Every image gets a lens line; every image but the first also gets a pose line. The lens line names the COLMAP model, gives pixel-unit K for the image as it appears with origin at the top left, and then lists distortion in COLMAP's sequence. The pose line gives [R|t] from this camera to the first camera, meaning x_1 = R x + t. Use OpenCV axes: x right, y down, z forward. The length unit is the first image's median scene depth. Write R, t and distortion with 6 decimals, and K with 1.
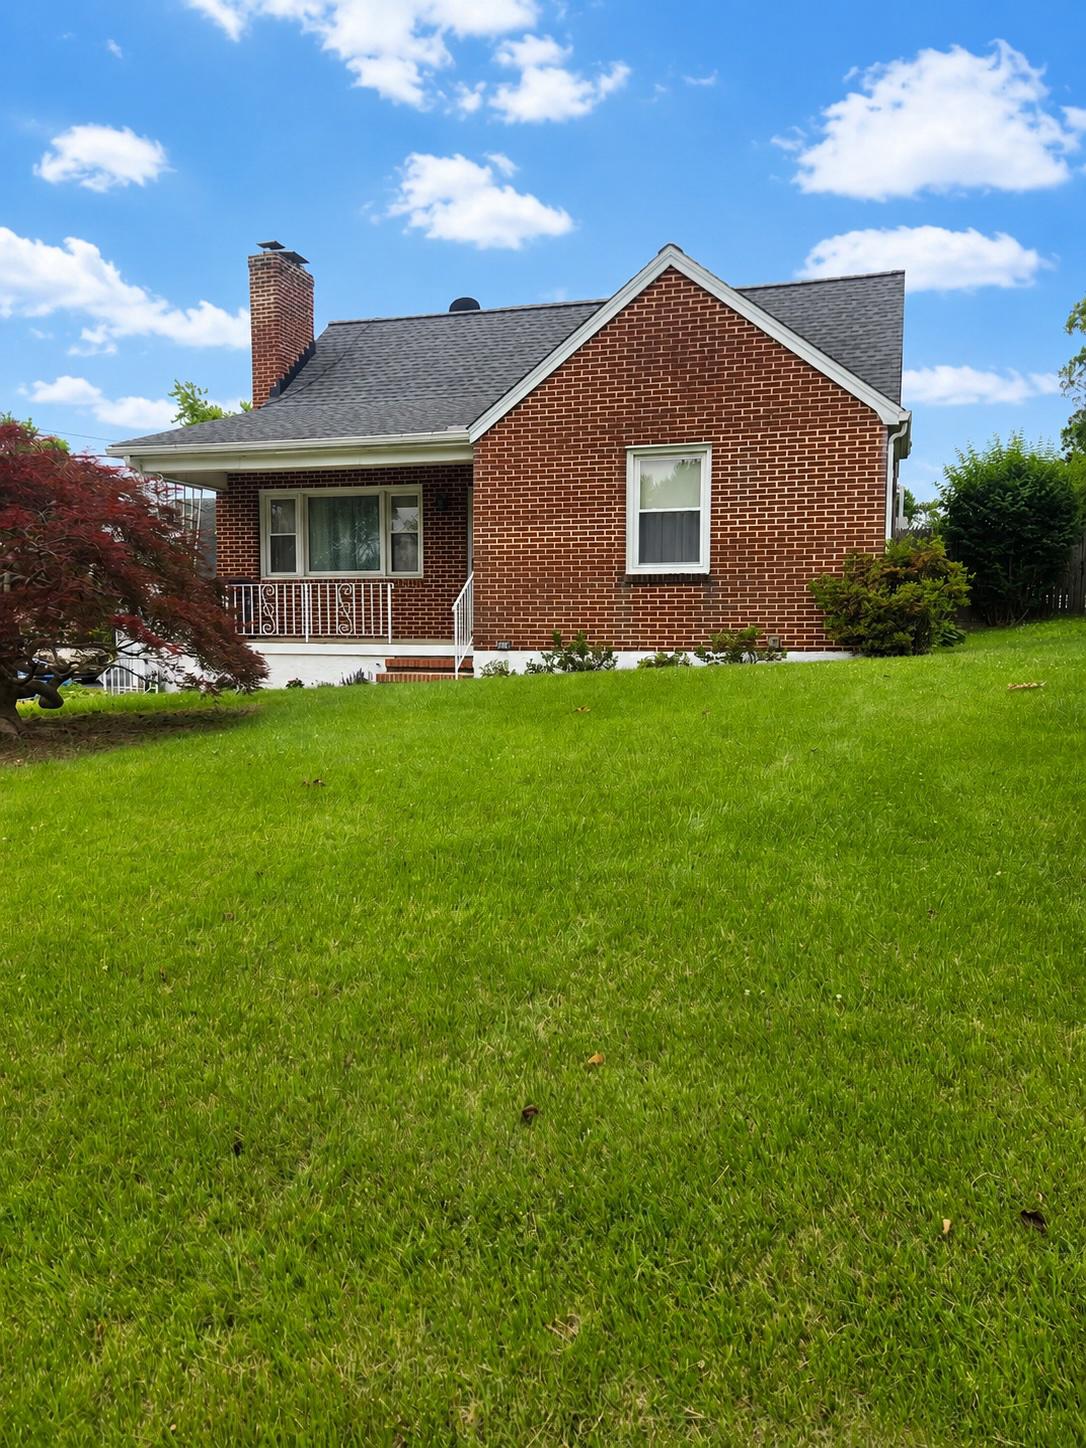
lens RADIAL K [[1151.3, 0, 543.0], [0, 1151.3, 724.0], [0, 0, 1]] dist [0.219288, 0.002173]
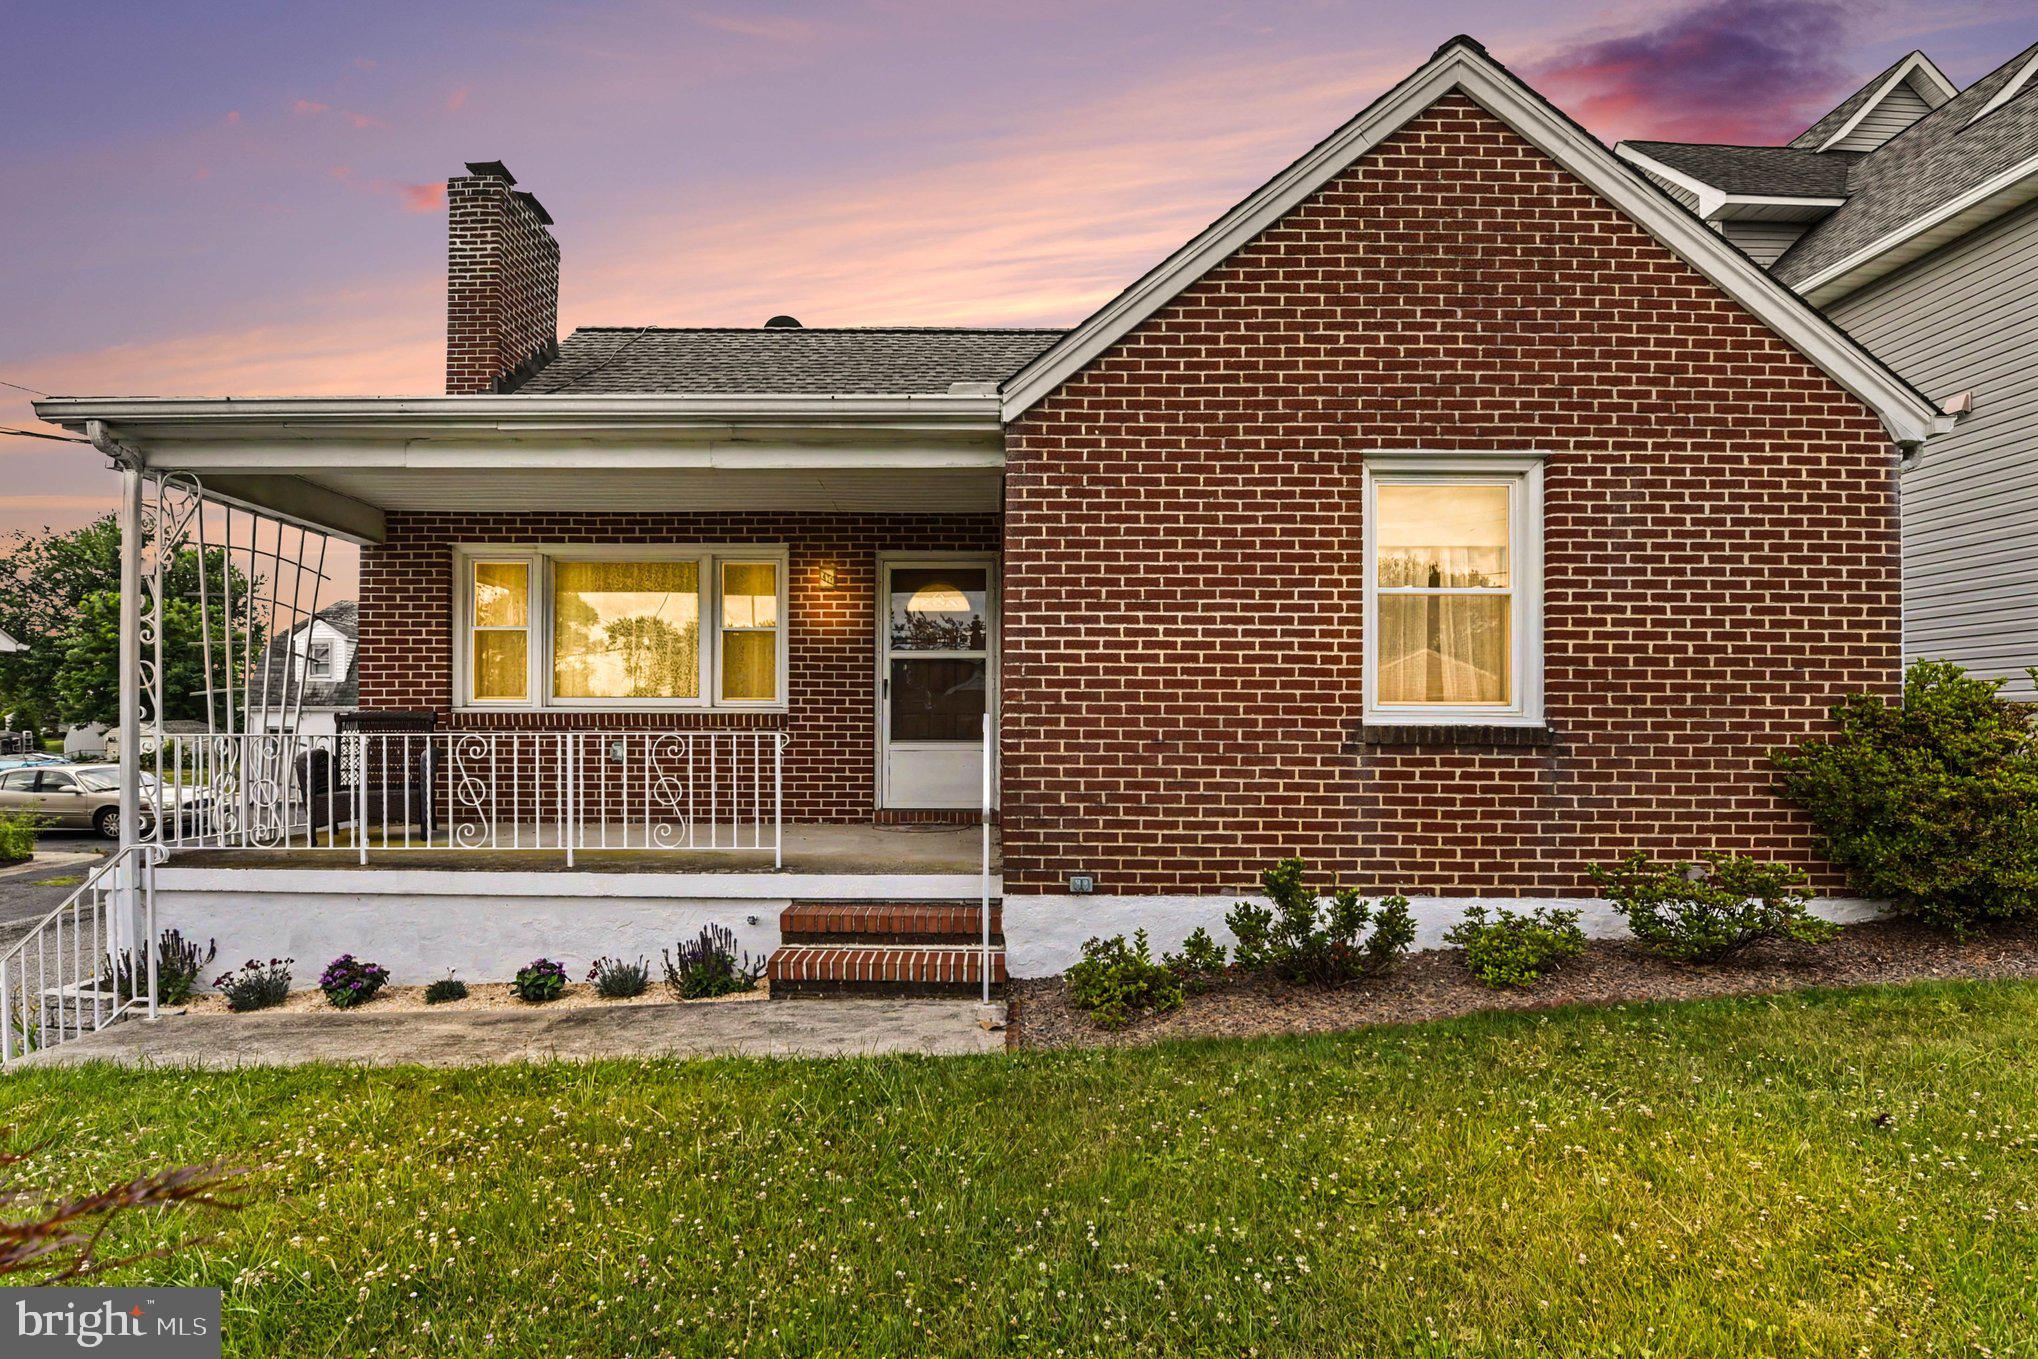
lens RADIAL K [[943.6, 0, 1010.7], [0, 943.6, 751.8], [0, 0, 1]] dist [0.024055, -0.000444]
pose [[0.955758, 0.000749, 0.294153, -0.168434], [0.018090, 0.997954, -0.061318, -0.098894], [-0.293598, 0.063926, 0.953789, 0.688553]]
